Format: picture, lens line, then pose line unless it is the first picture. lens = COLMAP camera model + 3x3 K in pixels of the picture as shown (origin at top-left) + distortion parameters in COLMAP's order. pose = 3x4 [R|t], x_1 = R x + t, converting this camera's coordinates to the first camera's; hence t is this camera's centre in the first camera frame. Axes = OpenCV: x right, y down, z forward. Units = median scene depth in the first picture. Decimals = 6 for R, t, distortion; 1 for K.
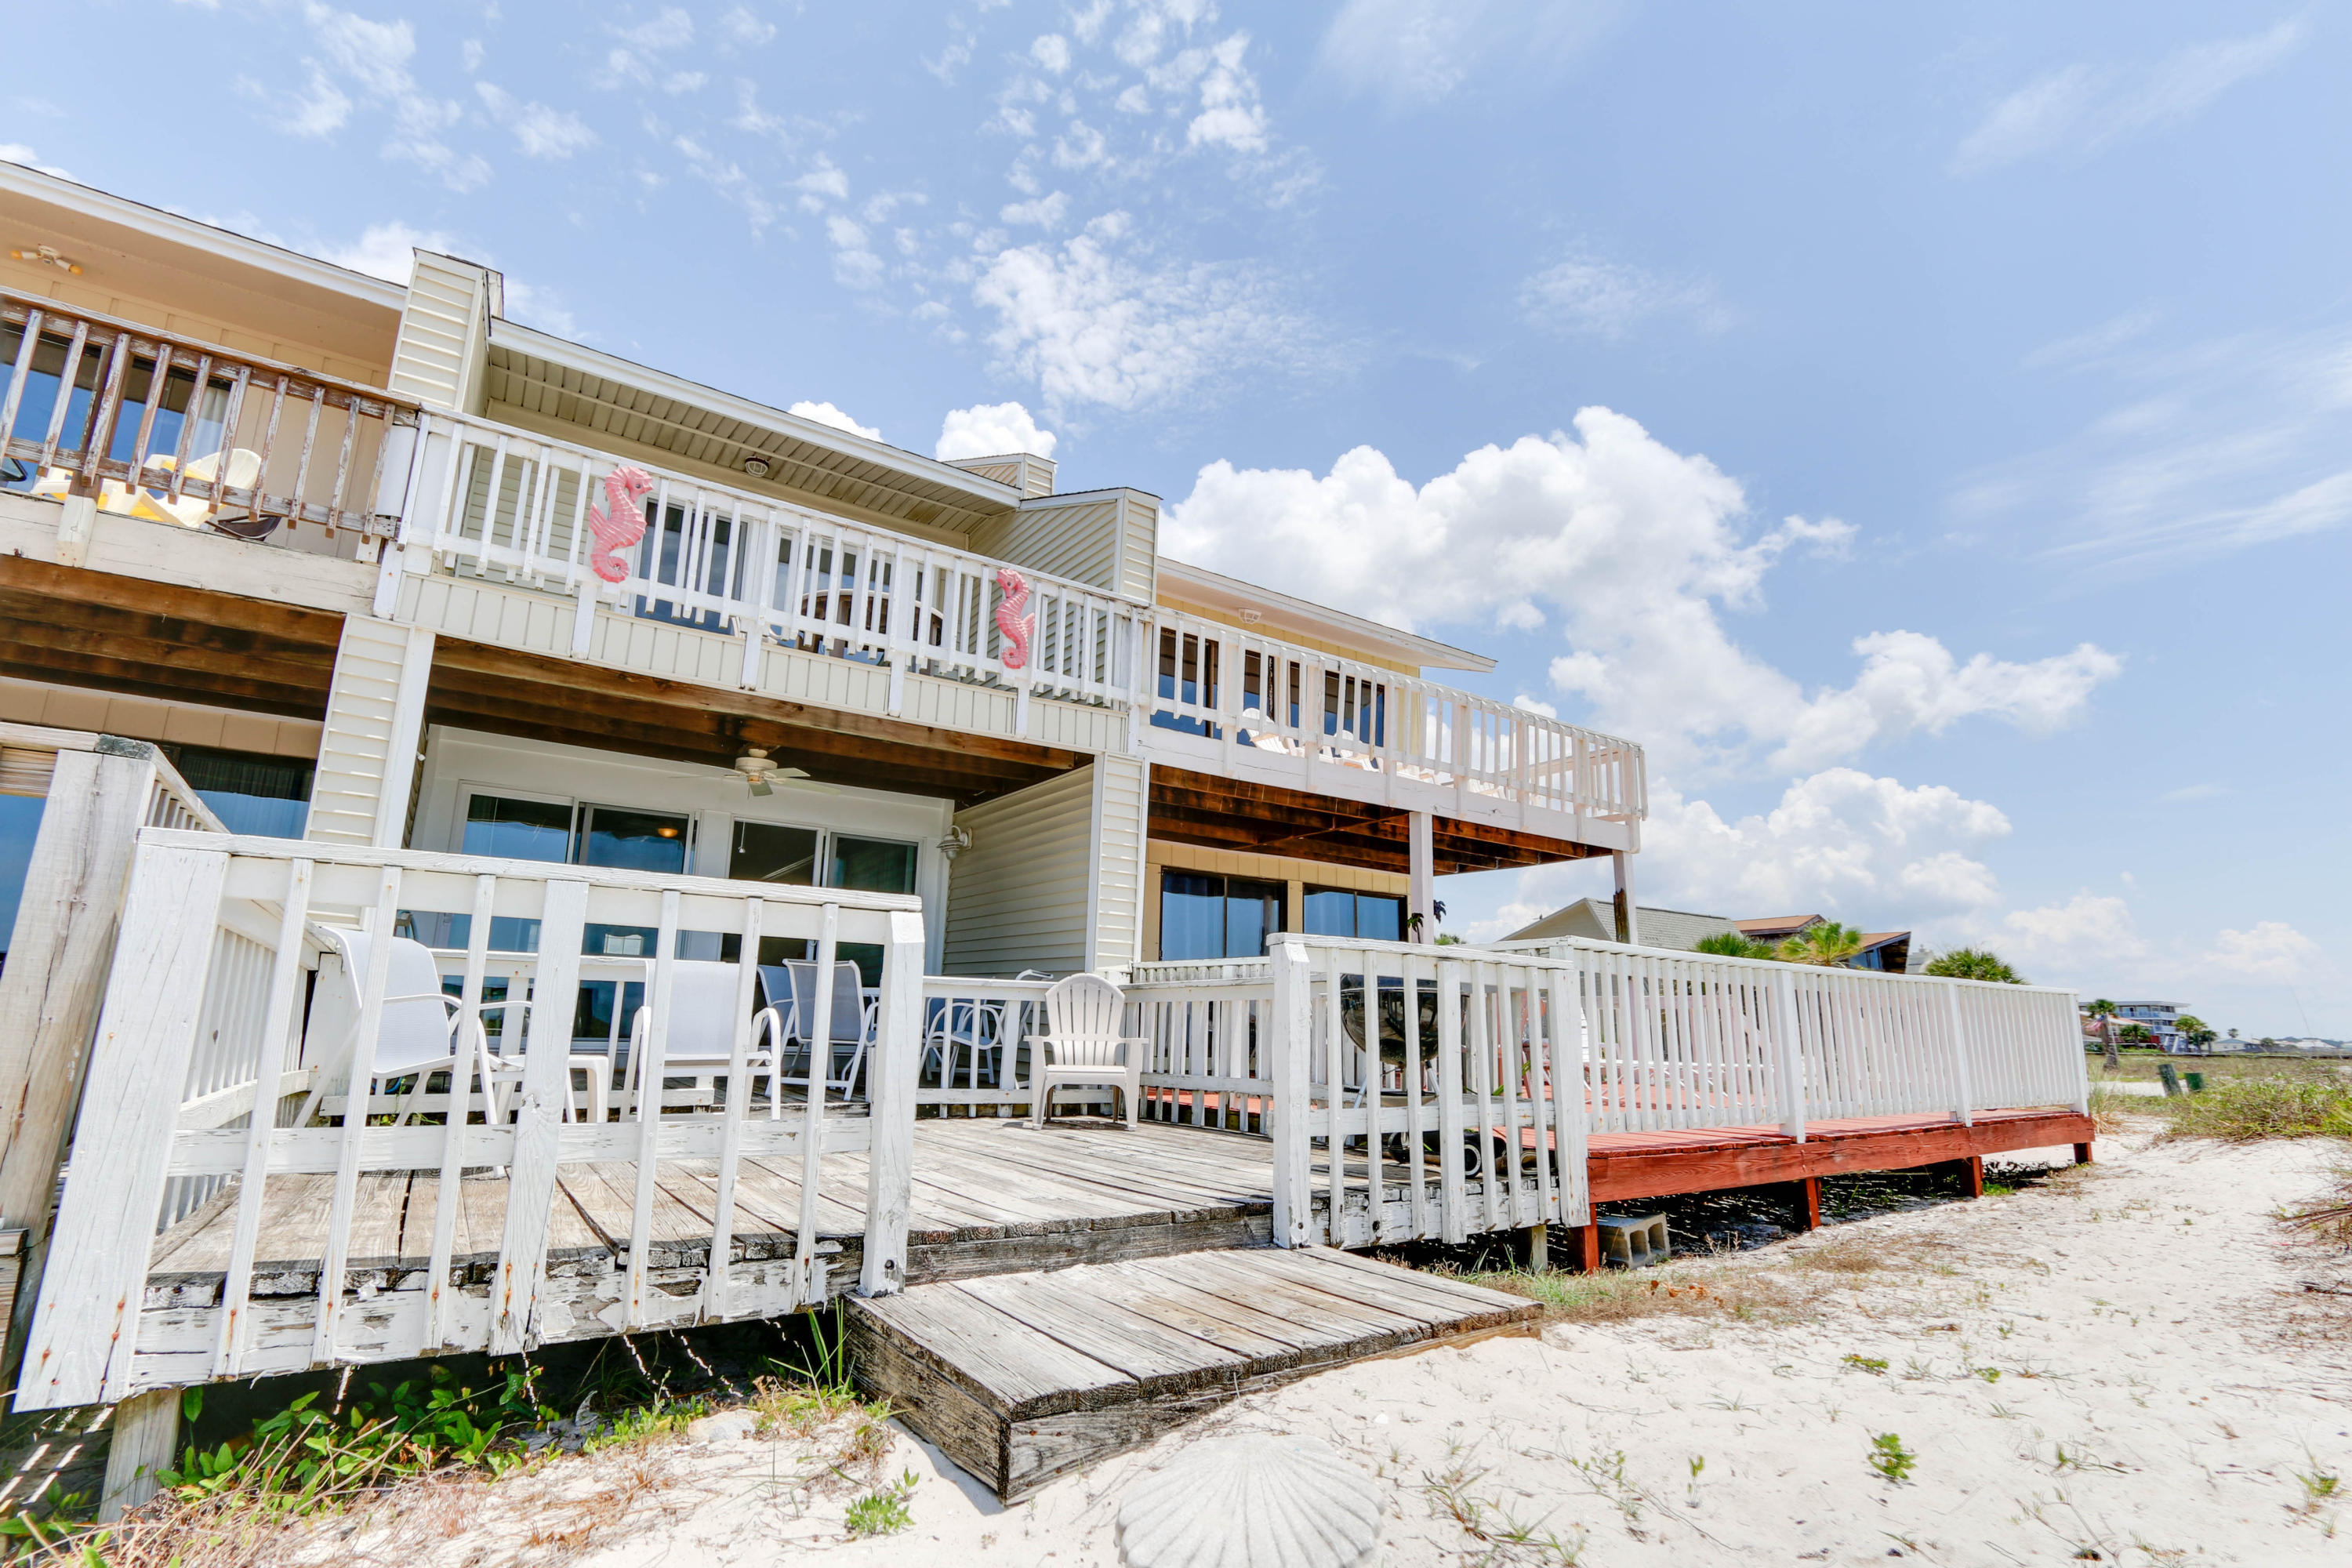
lens RADIAL K [[1103.6, 0, 1157.4], [0, 1103.6, 808.2], [0, 0, 1]] dist [-0.012521, -0.000614]
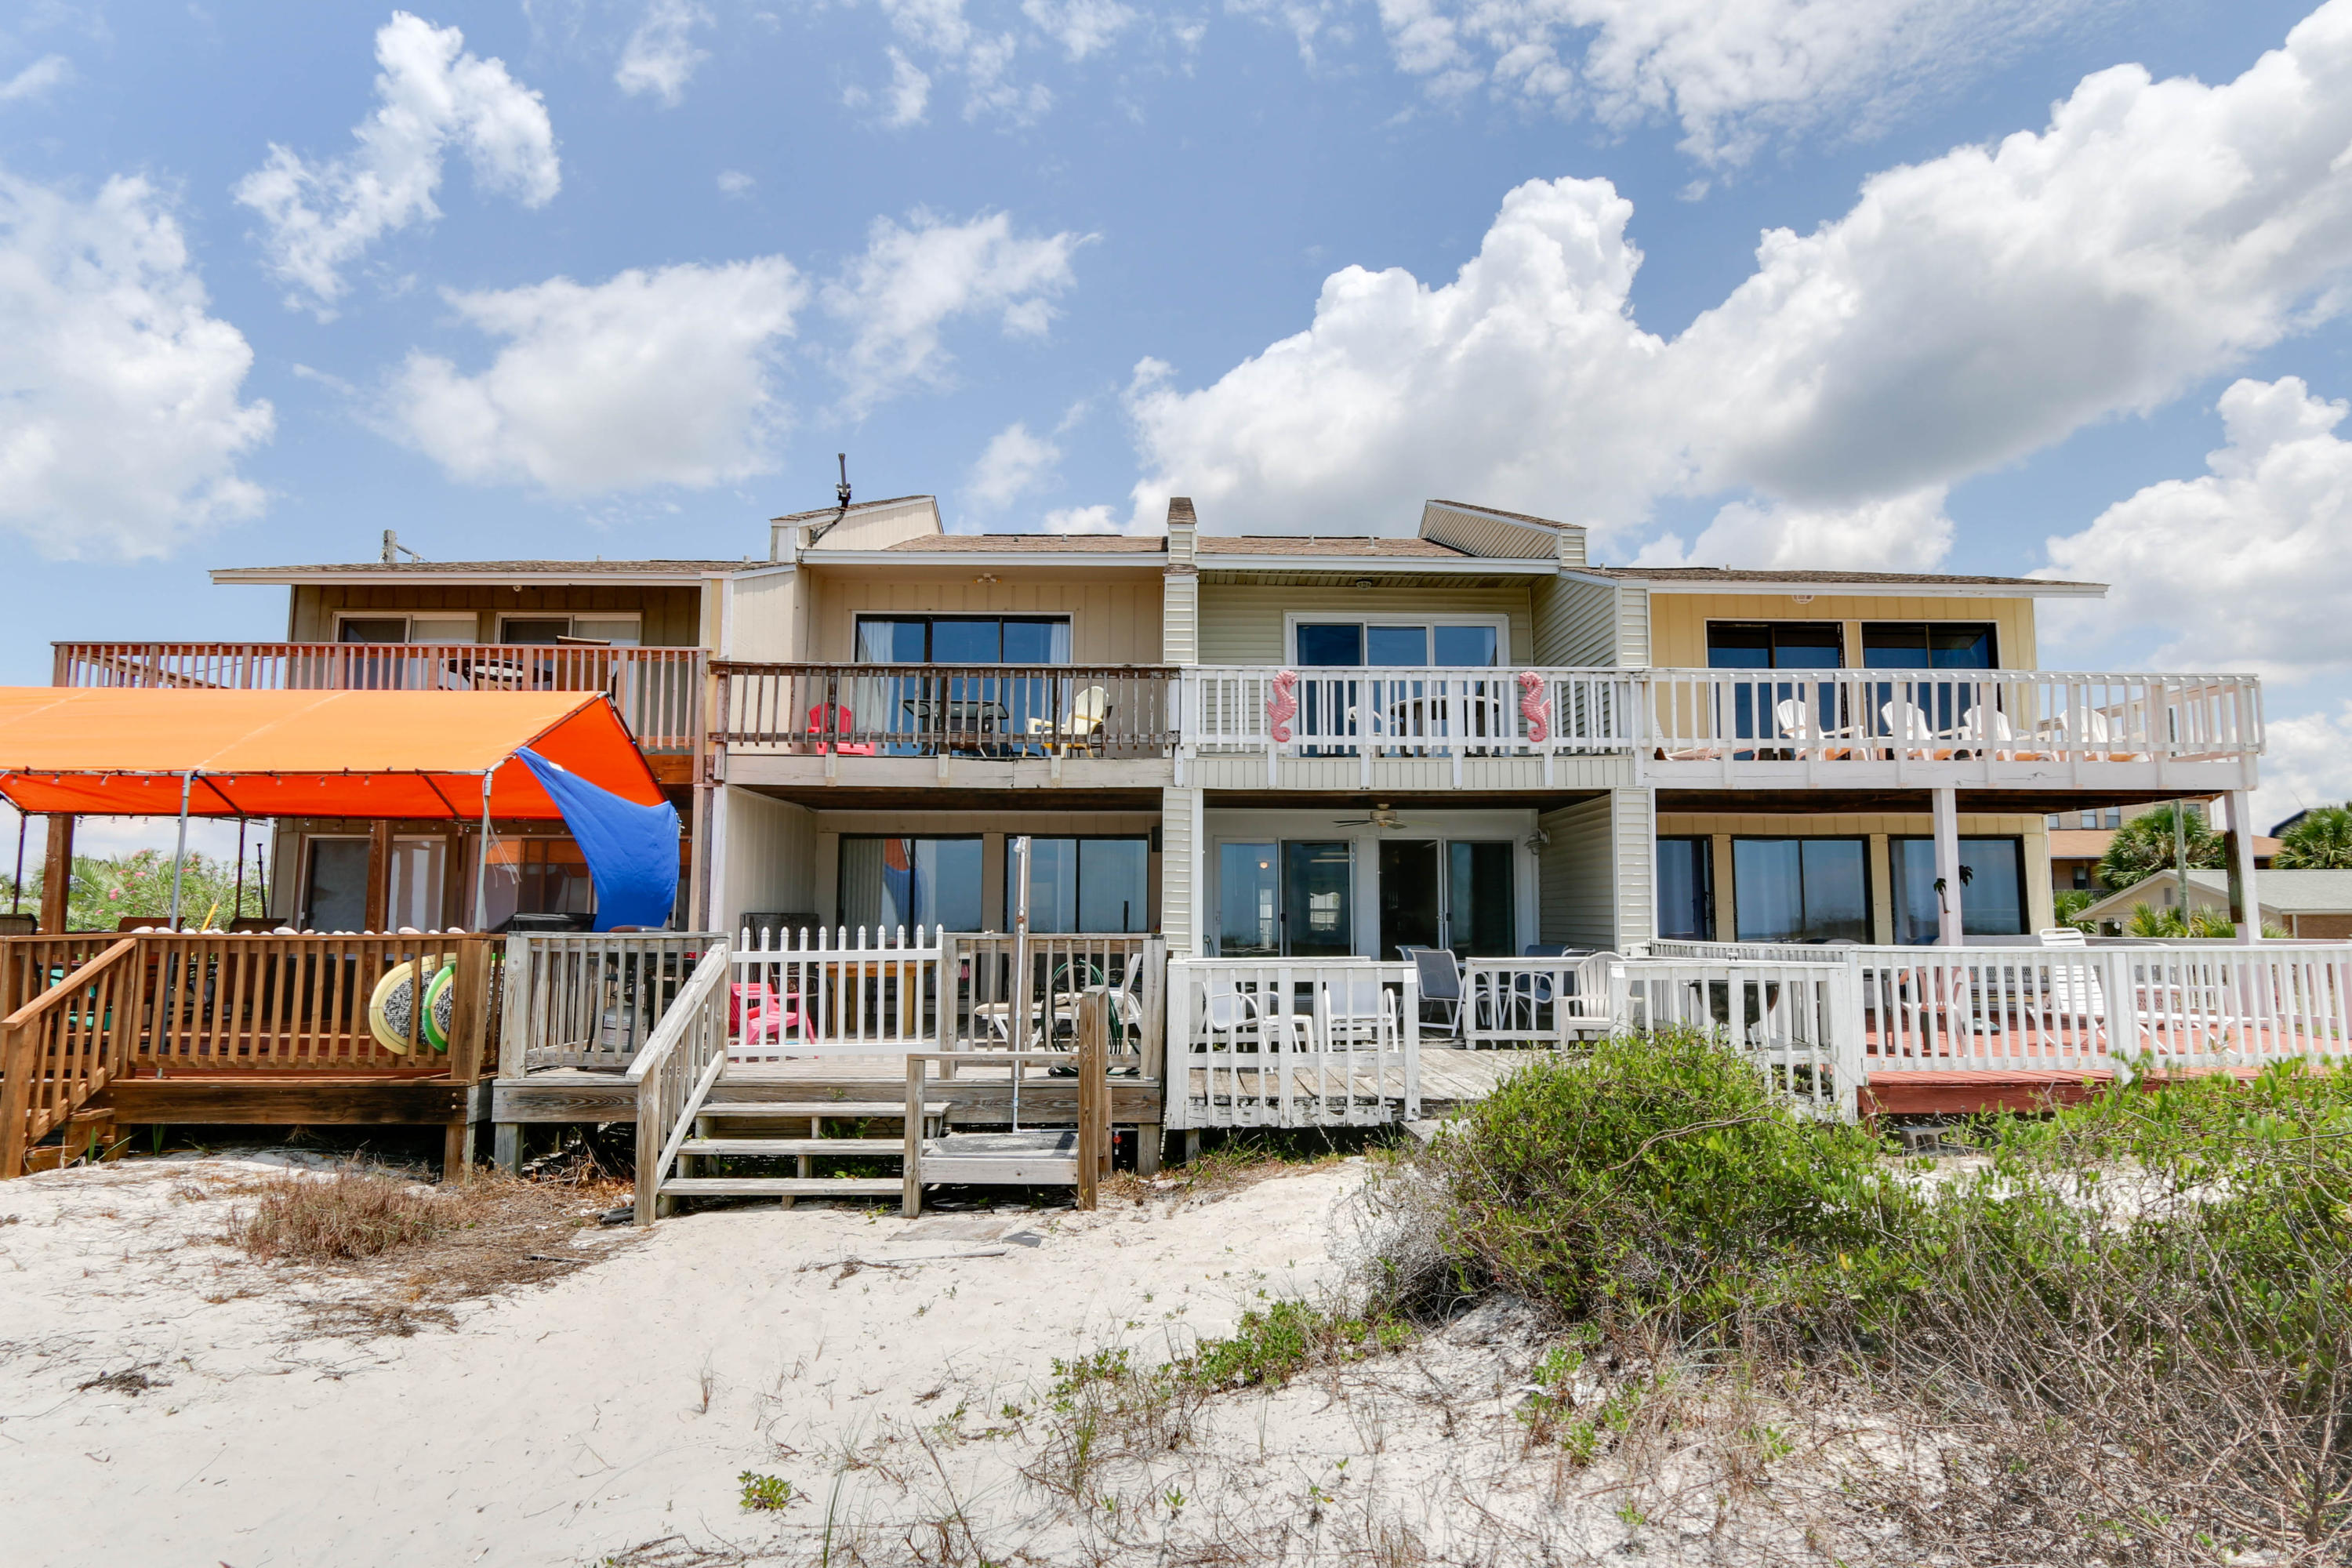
lens RADIAL K [[1356.3, 0, 1171.0], [0, 1356.3, 807.2], [0, 0, 1]] dist [-0.028668, -0.000061]
pose [[0.837944, -0.067364, -0.541582, 0.538250], [0.130621, 0.988266, 0.079174, -0.313931], [0.529894, -0.137085, 0.836911, -0.953887]]
